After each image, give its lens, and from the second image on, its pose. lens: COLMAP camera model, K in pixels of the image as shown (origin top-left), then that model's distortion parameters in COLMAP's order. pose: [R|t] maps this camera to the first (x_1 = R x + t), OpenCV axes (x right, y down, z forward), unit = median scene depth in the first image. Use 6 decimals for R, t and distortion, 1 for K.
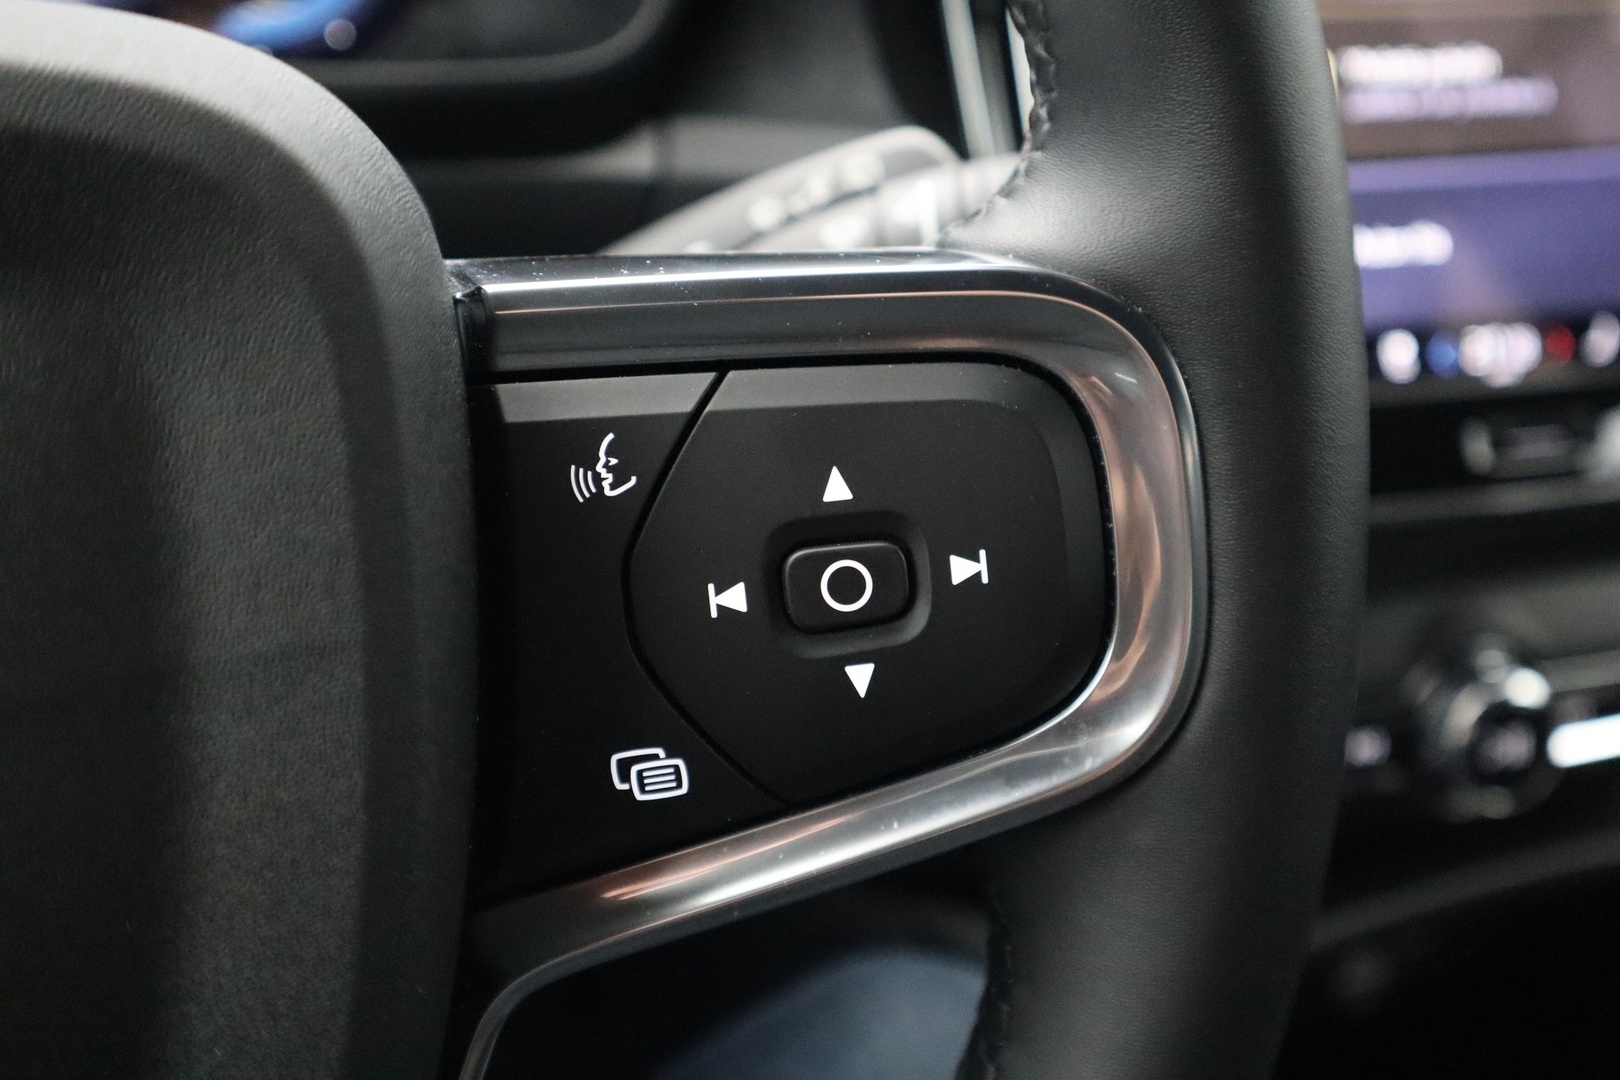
lens RADIAL K [[1590.6, 0, 810.0], [0, 1590.6, 540.0], [0, 0, 1]] dist [-0.000671, 0.004481]
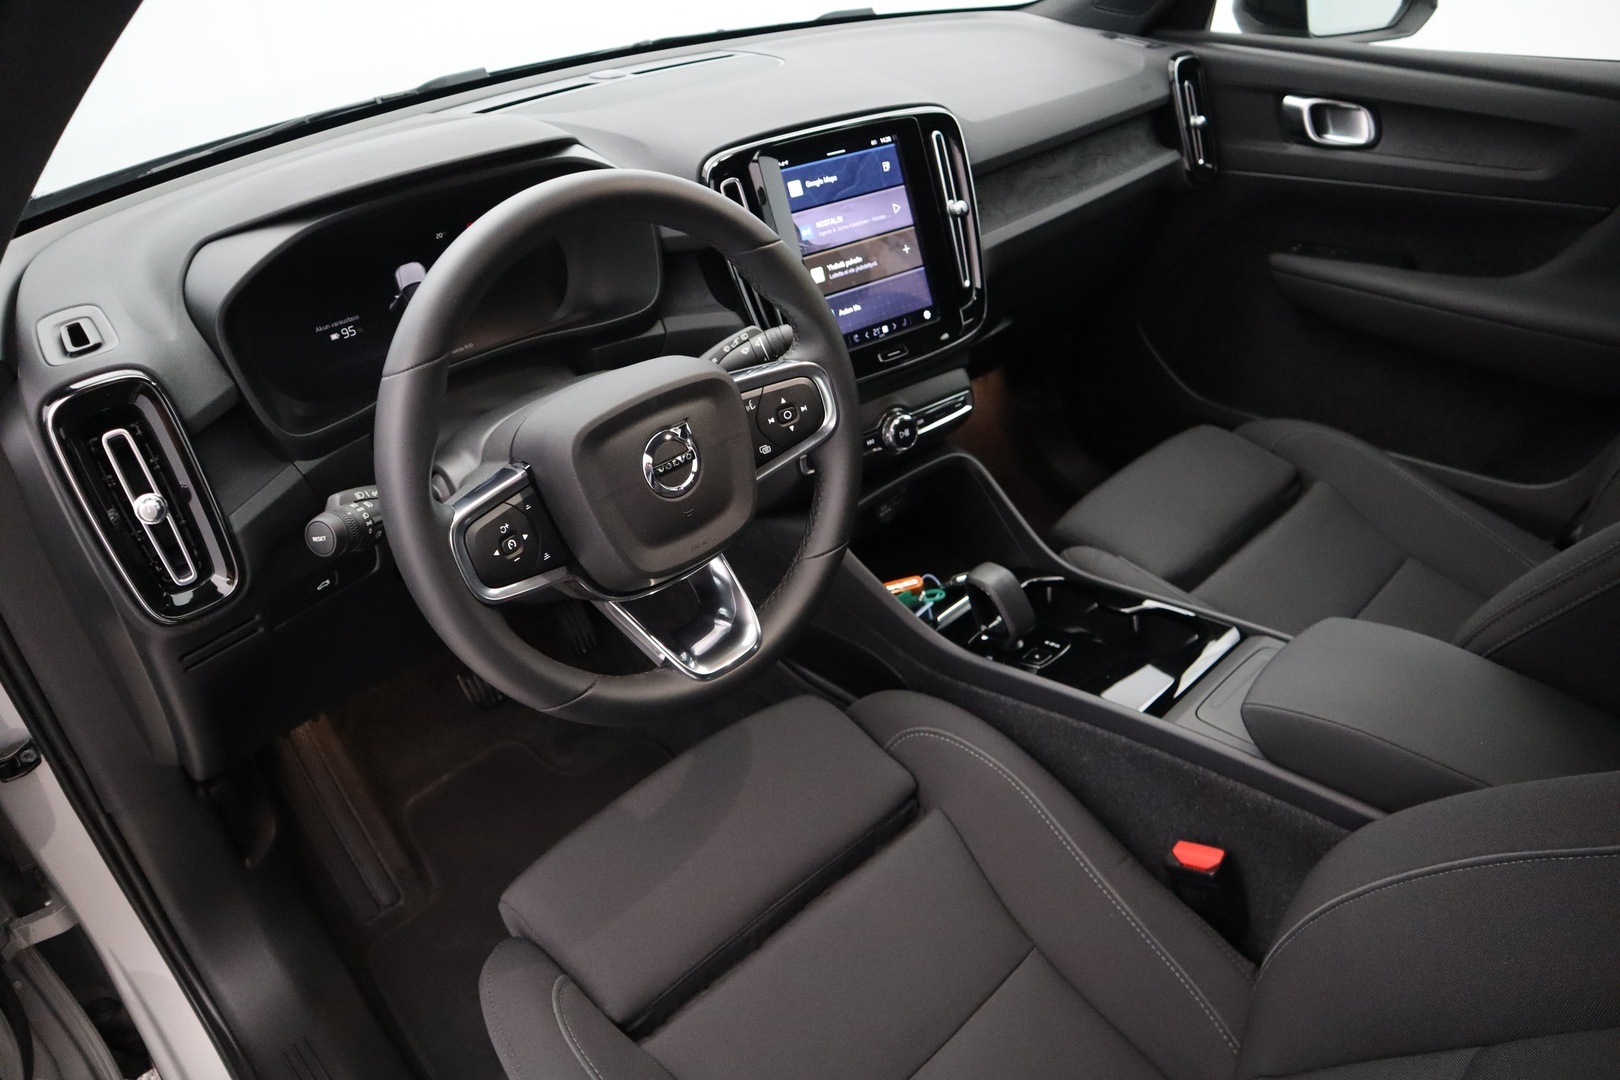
lens RADIAL K [[1135.3, 0, 810.0], [0, 1135.3, 540.0], [0, 0, 1]] dist [-0.117457, 0.083182]
pose [[0.933921, -0.245789, 0.259576, -1.235836], [0.217148, 0.966864, 0.134239, -0.080315], [-0.283969, -0.069002, 0.956347, -3.558448]]
